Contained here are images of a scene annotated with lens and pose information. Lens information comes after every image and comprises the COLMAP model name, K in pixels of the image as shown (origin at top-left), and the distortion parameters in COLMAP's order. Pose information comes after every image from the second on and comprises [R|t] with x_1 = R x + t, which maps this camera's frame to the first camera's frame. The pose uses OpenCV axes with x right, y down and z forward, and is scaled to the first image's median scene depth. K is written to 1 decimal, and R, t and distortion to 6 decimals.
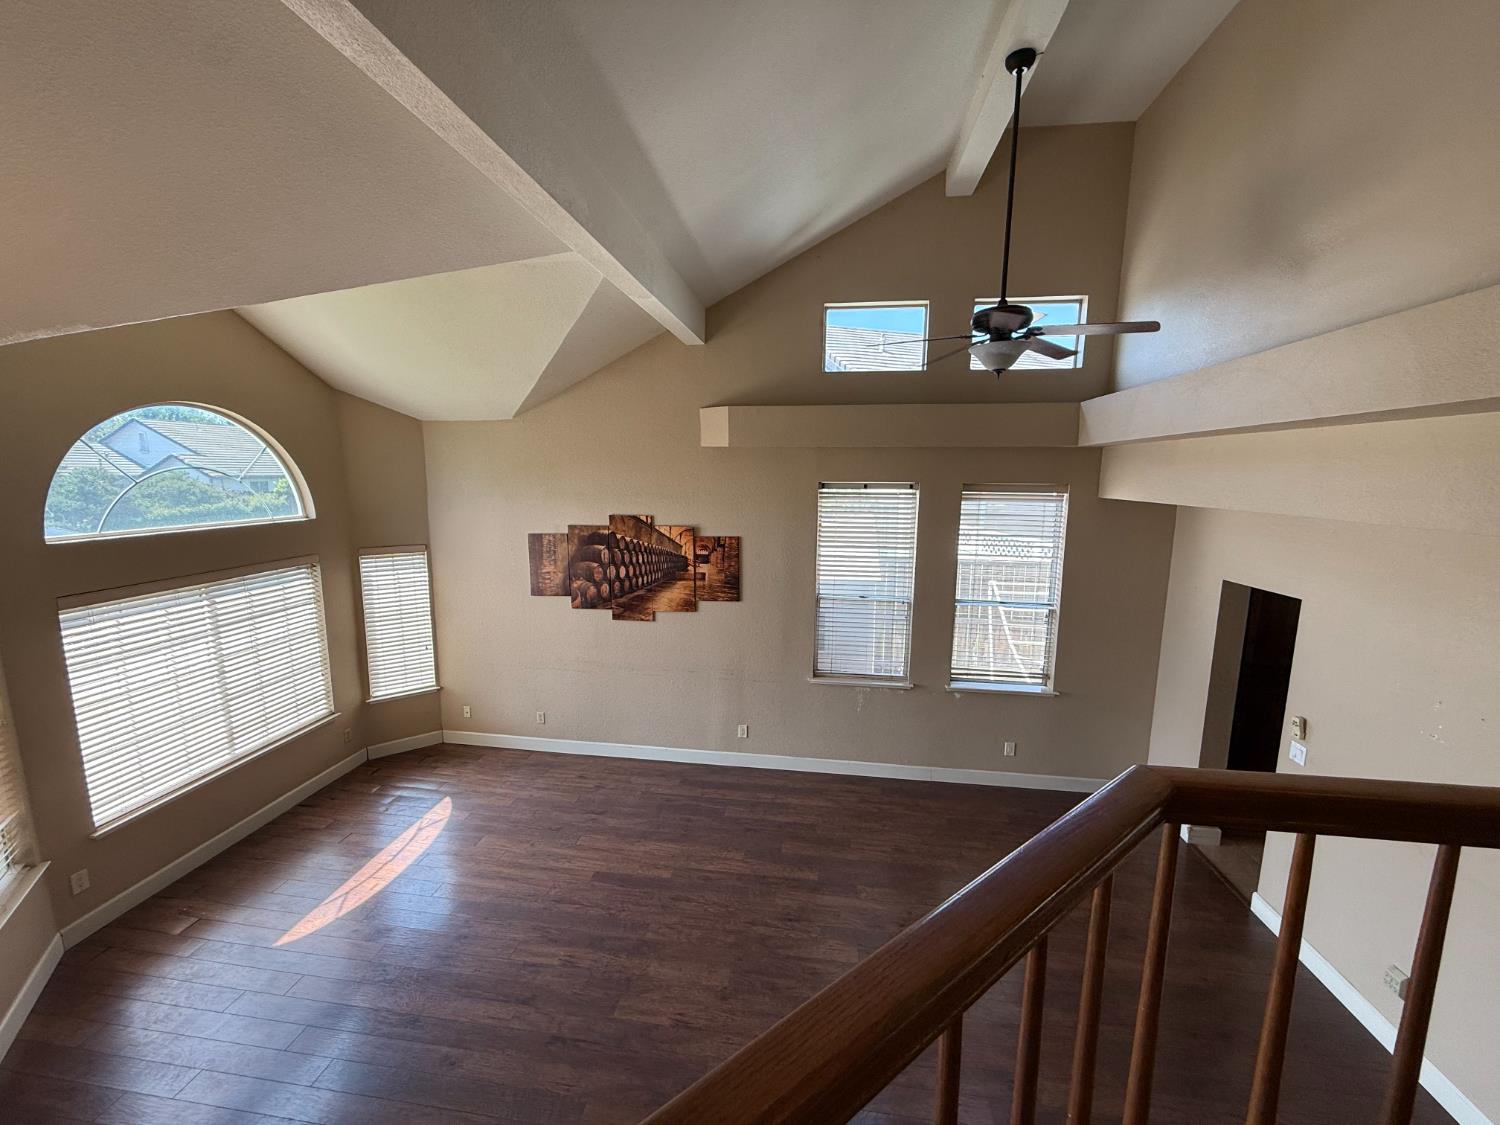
lens RADIAL K [[597.9, 0, 750.0], [0, 597.9, 562.5], [0, 0, 1]] dist [0.001989, 0.000238]
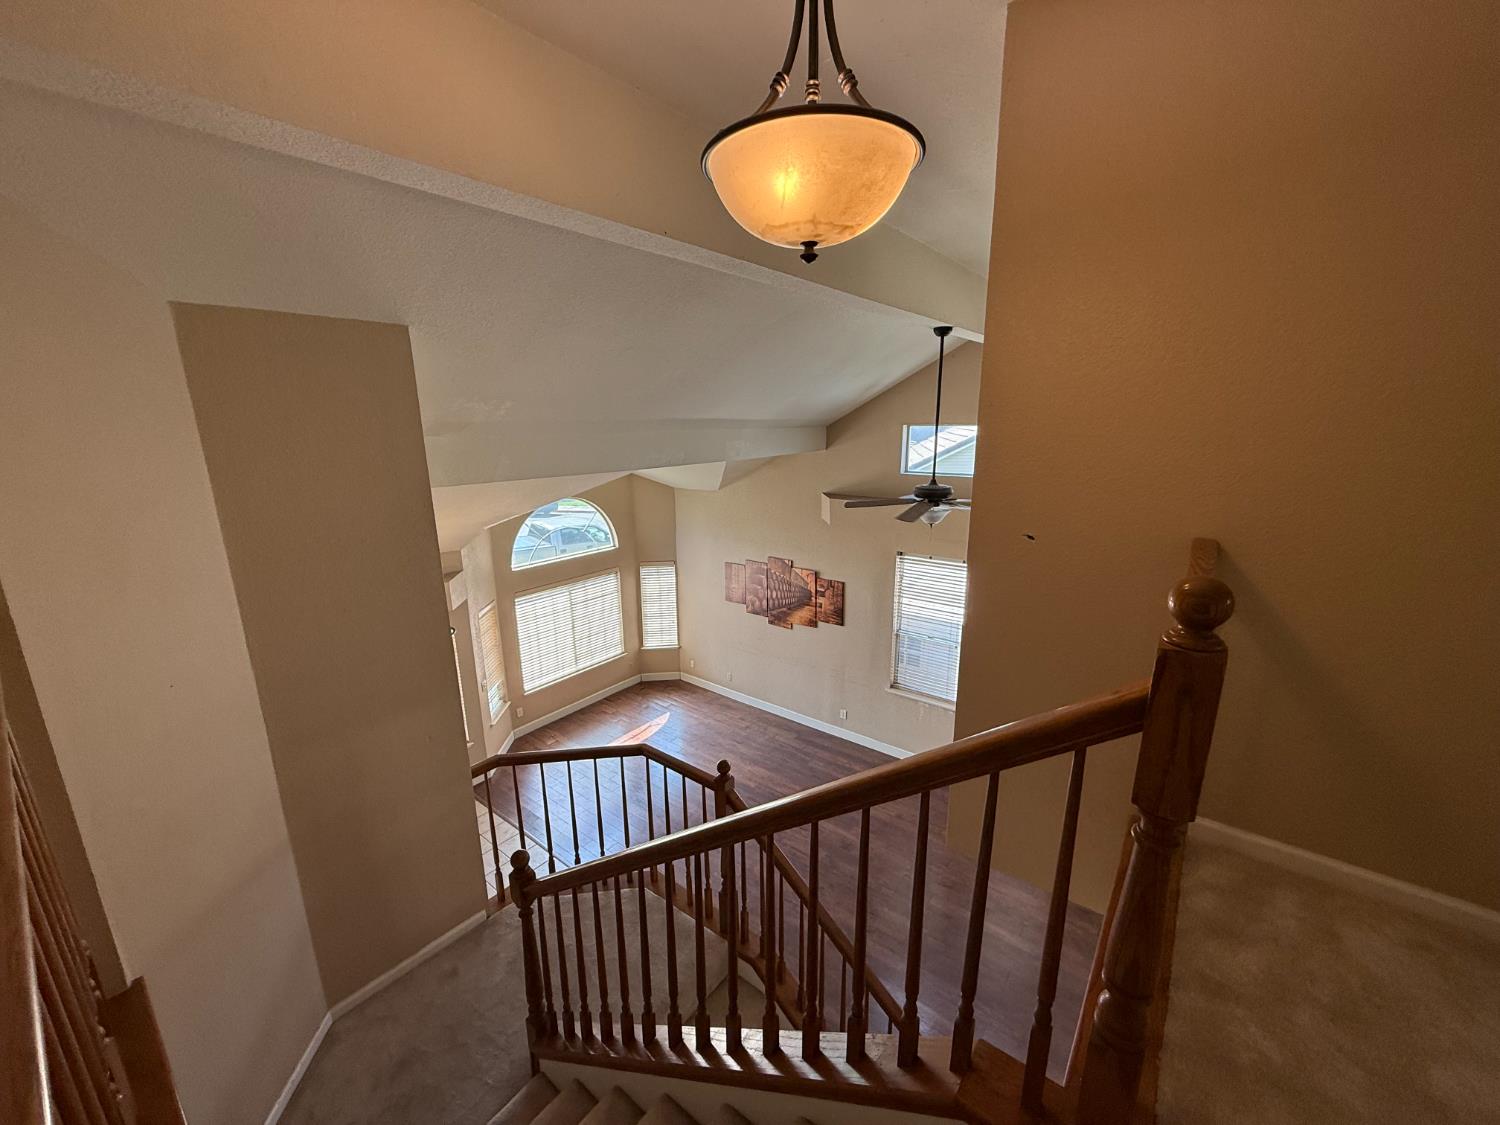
lens RADIAL K [[597.9, 0, 750.0], [0, 597.9, 562.5], [0, 0, 1]] dist [0.001989, 0.000238]
pose [[0.862647, 0.100399, -0.495743, 0.484175], [-0.059760, 0.993468, 0.097211, -0.211400], [0.502264, -0.054233, 0.863012, -0.339745]]
